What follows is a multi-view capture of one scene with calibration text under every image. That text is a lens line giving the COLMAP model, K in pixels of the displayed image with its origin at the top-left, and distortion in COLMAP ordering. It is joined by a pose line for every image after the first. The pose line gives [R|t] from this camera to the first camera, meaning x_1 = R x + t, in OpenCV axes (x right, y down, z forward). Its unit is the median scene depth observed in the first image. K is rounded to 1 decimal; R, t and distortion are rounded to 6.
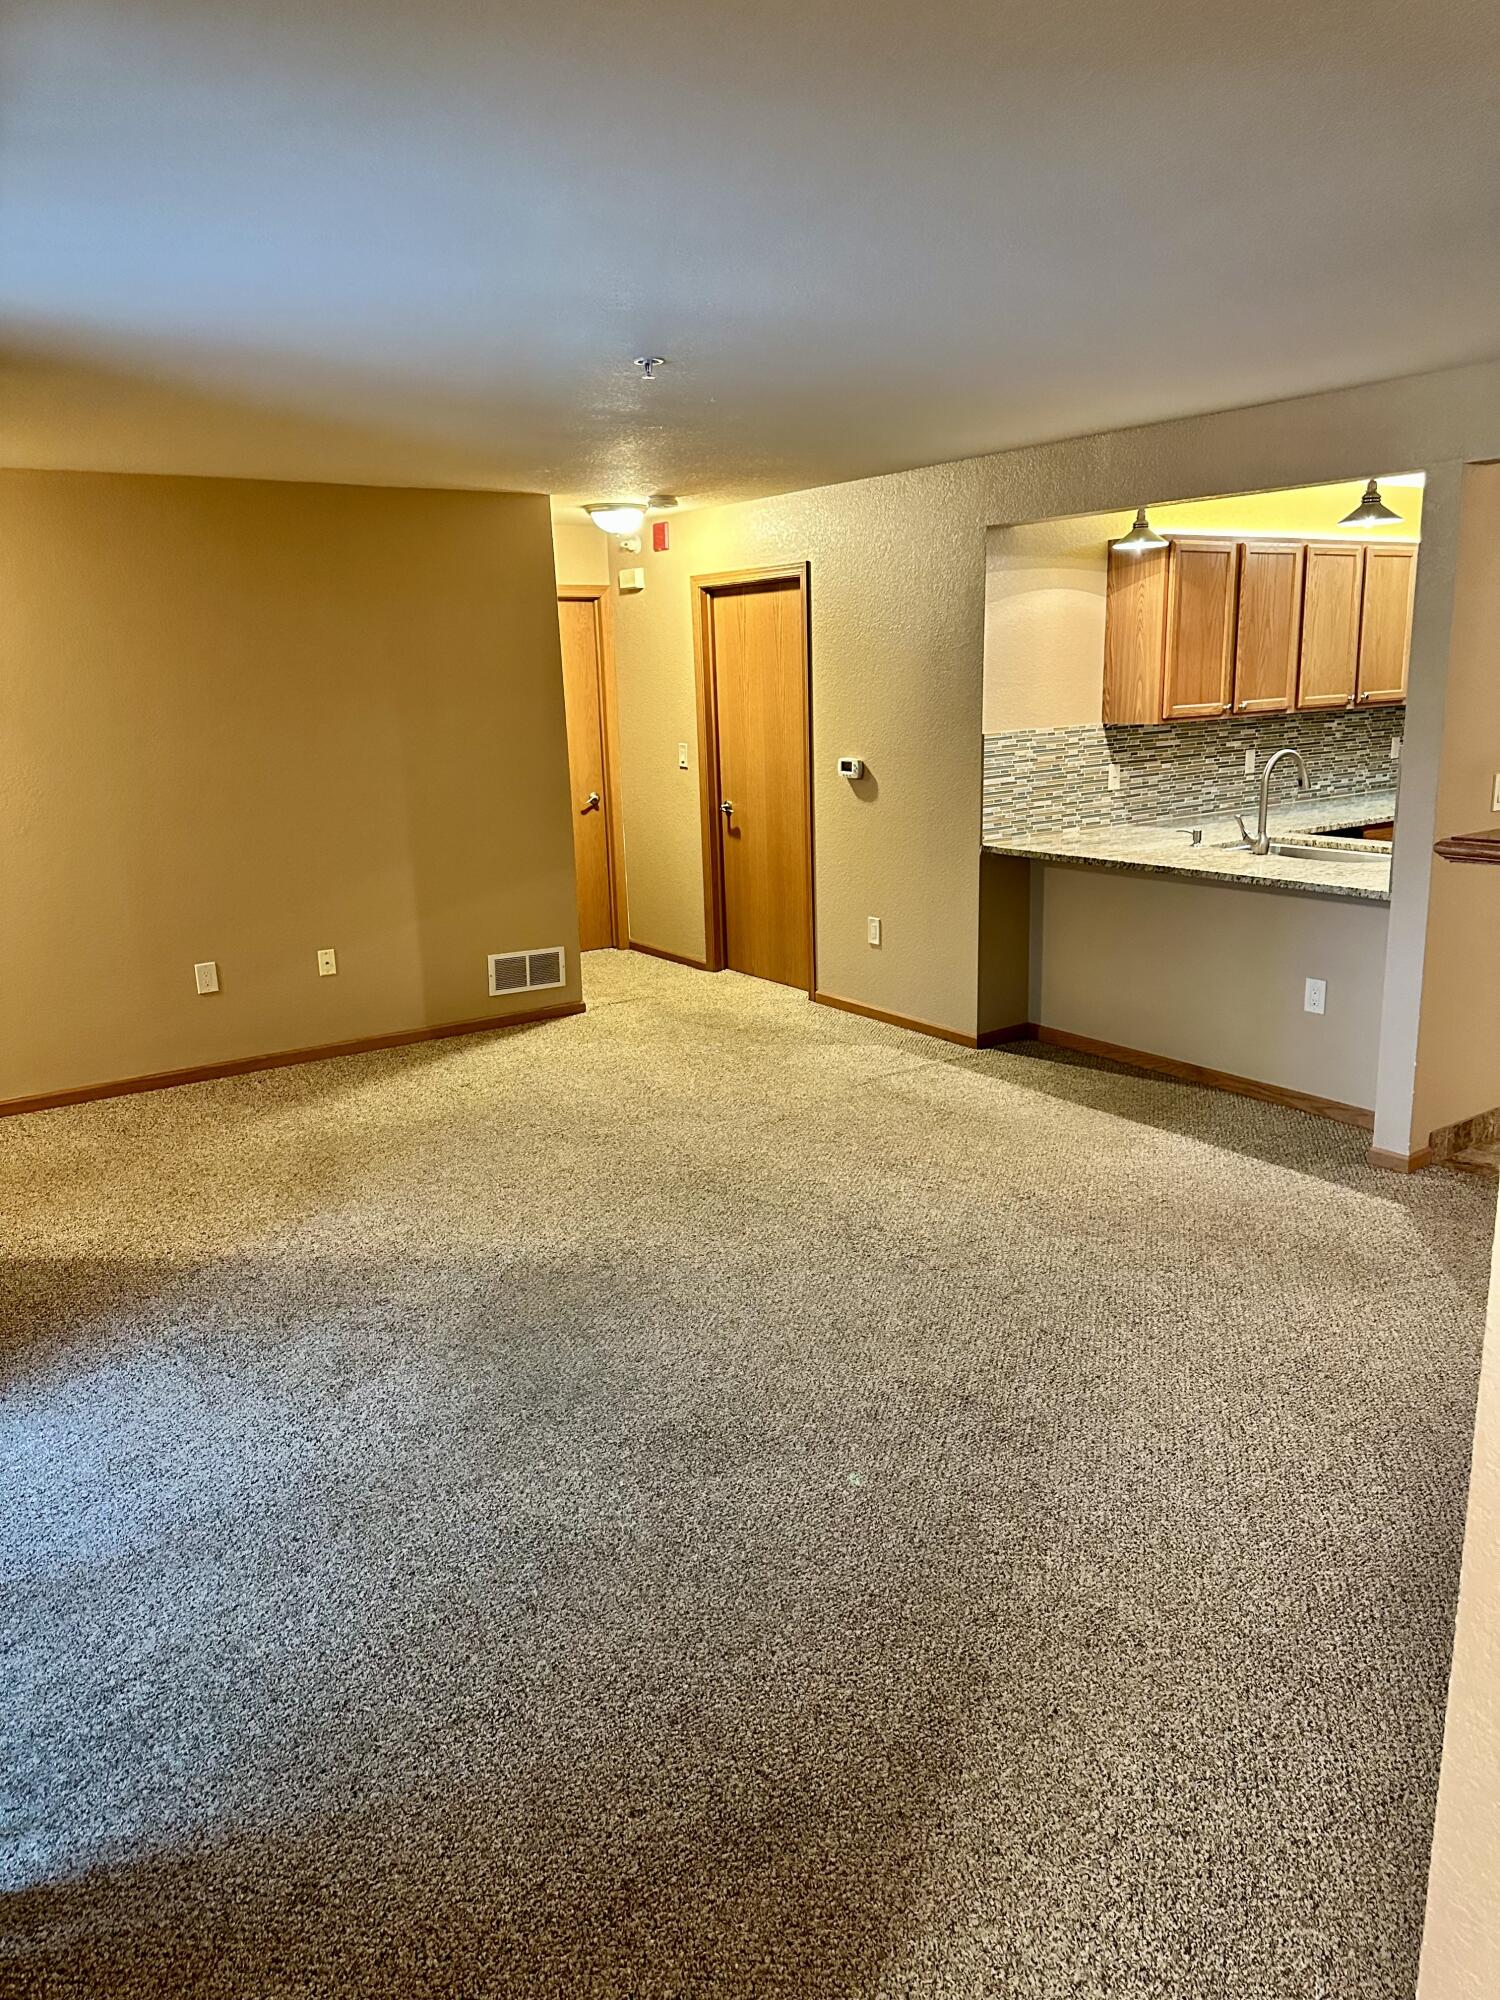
lens RADIAL K [[1391.8, 0, 750.0], [0, 1391.8, 1000.0], [0, 0, 1]] dist [0.129027, -0.145171]
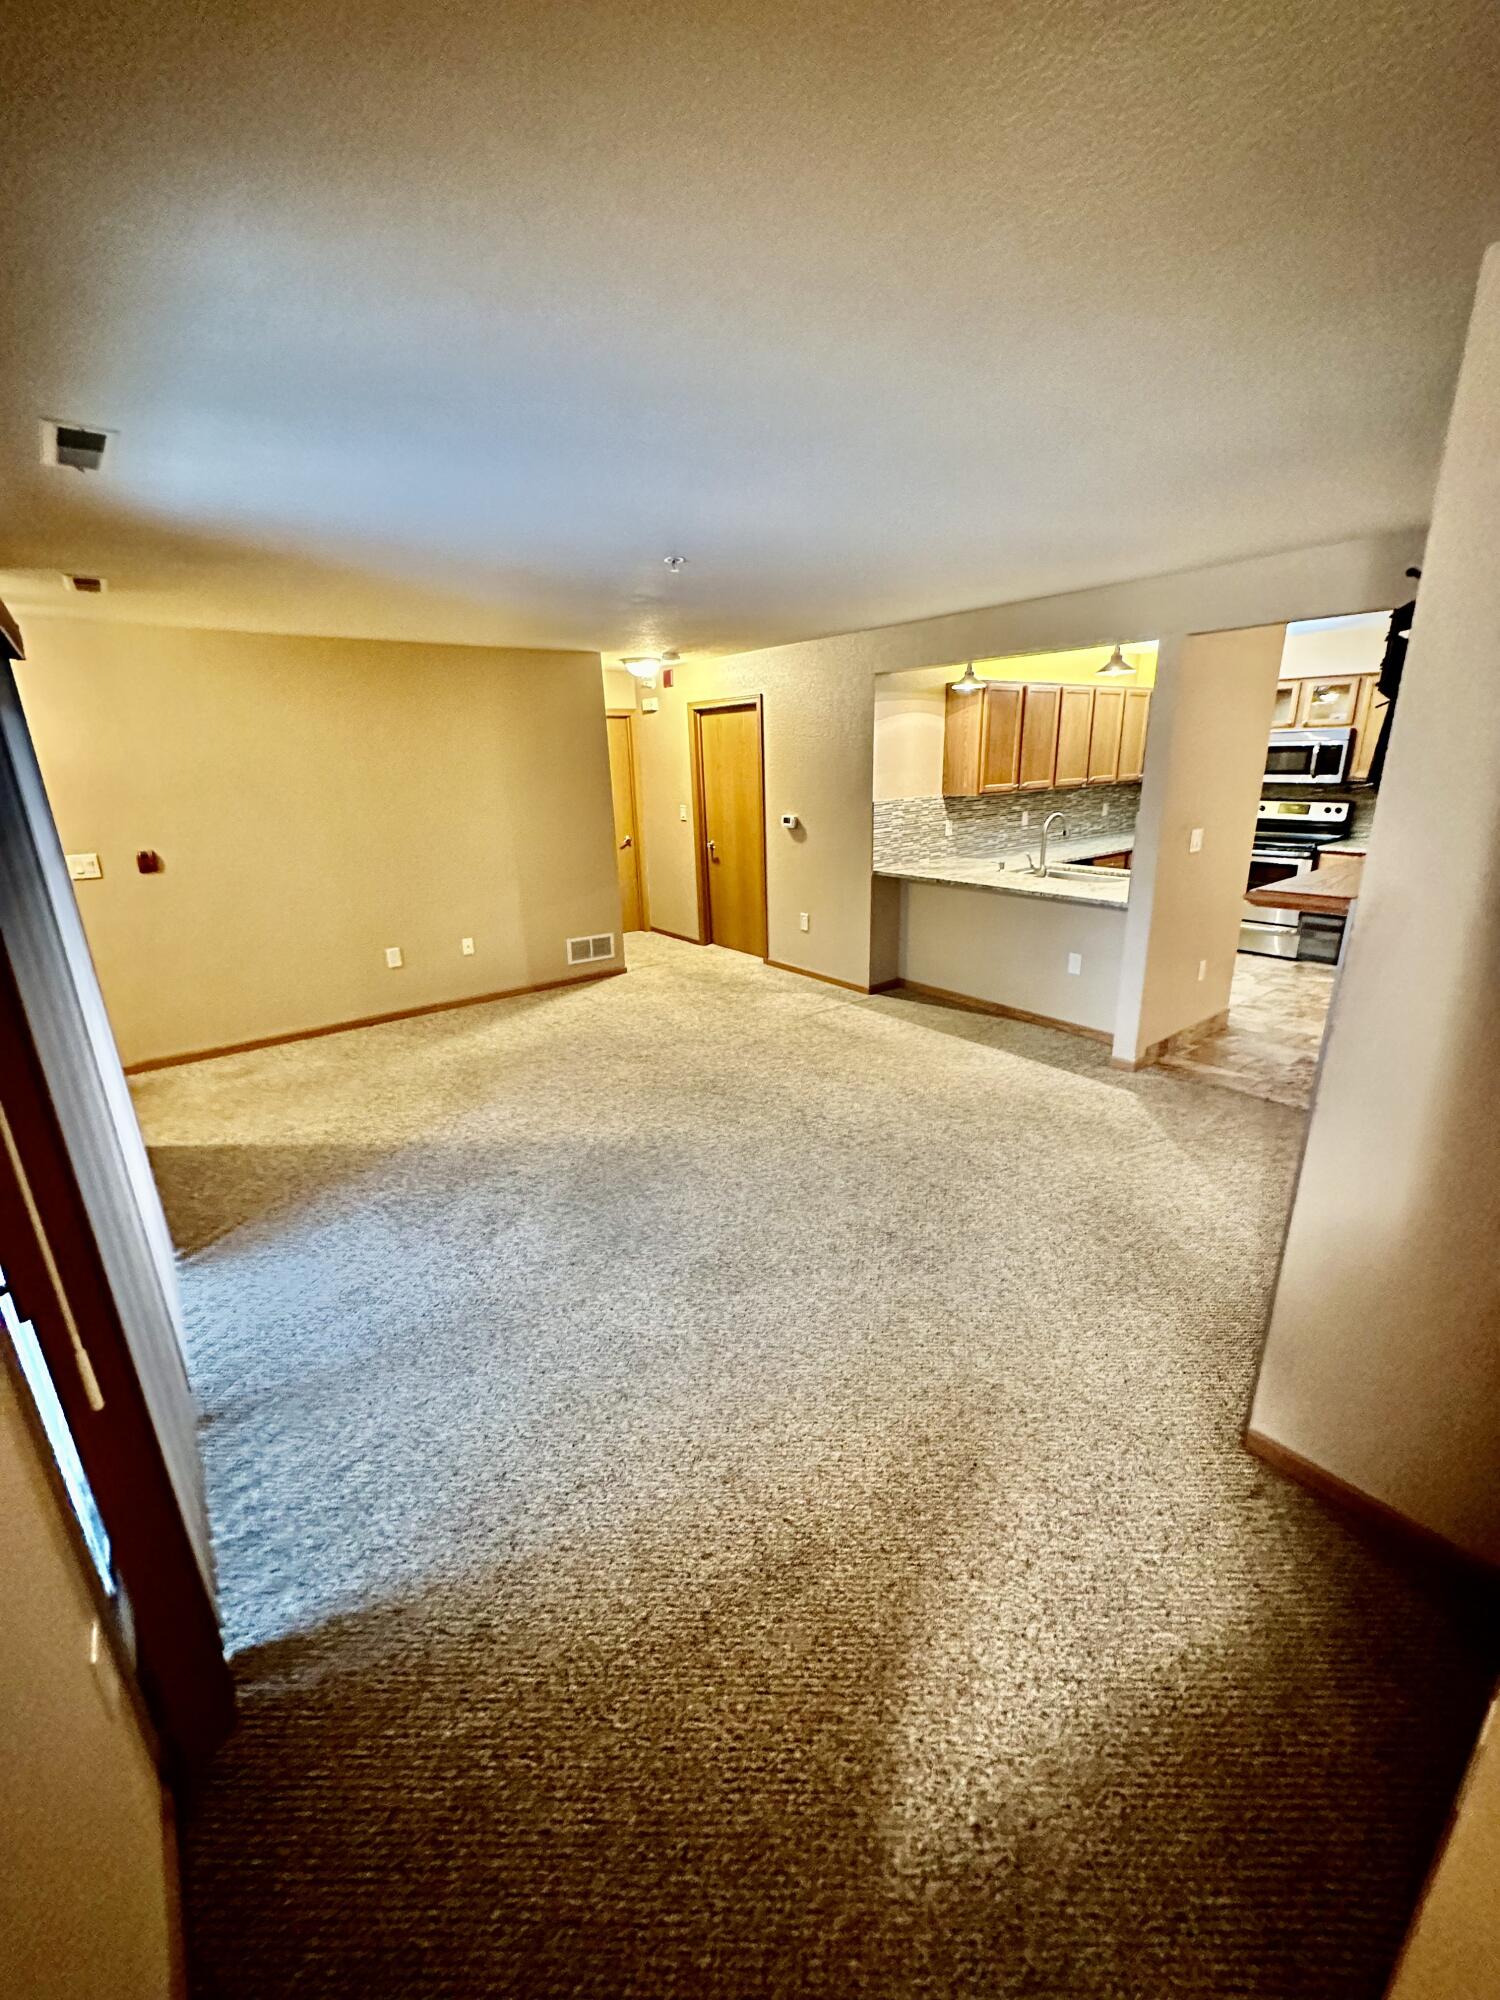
lens RADIAL K [[804.8, 0, 750.0], [0, 804.8, 1000.0], [0, 0, 1]] dist [0.009291, -0.000275]
pose [[0.998945, -0.013434, 0.043916, -0.027113], [0.010783, 0.998137, 0.060052, -0.024090], [-0.044640, -0.059515, 0.997229, 0.084322]]
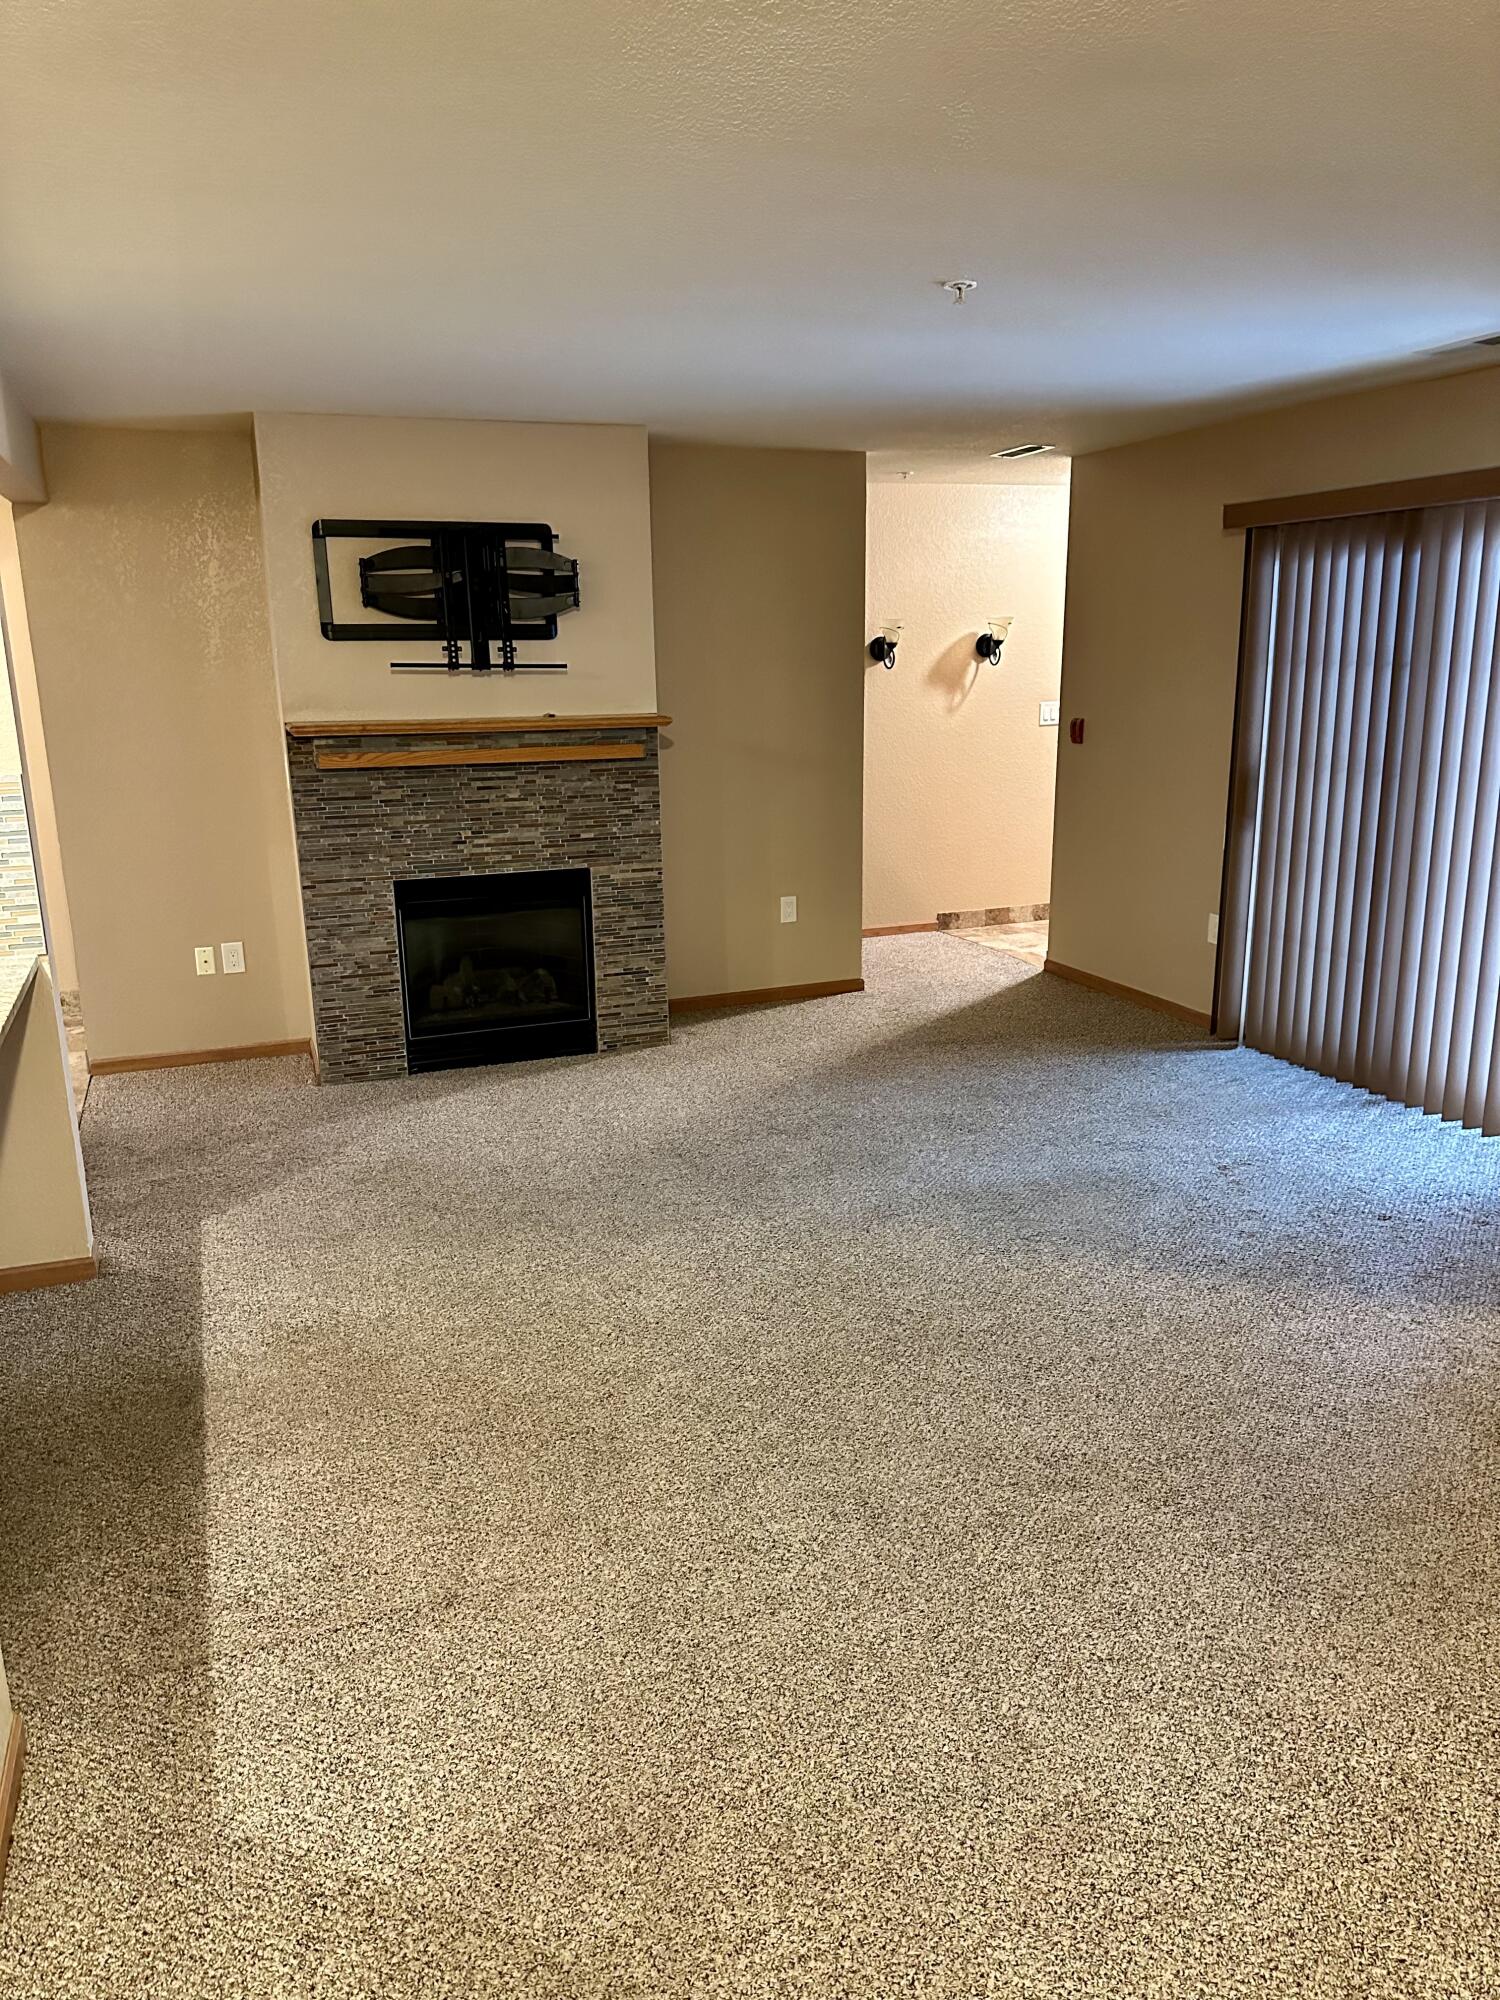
lens RADIAL K [[1391.8, 0, 750.0], [0, 1391.8, 1000.0], [0, 0, 1]] dist [0.129027, -0.145171]
pose [[-0.967276, -0.018797, 0.253031, -0.142062], [0.102058, 0.884197, 0.455828, -0.379625], [-0.232298, 0.466735, -0.853344, 1.605686]]
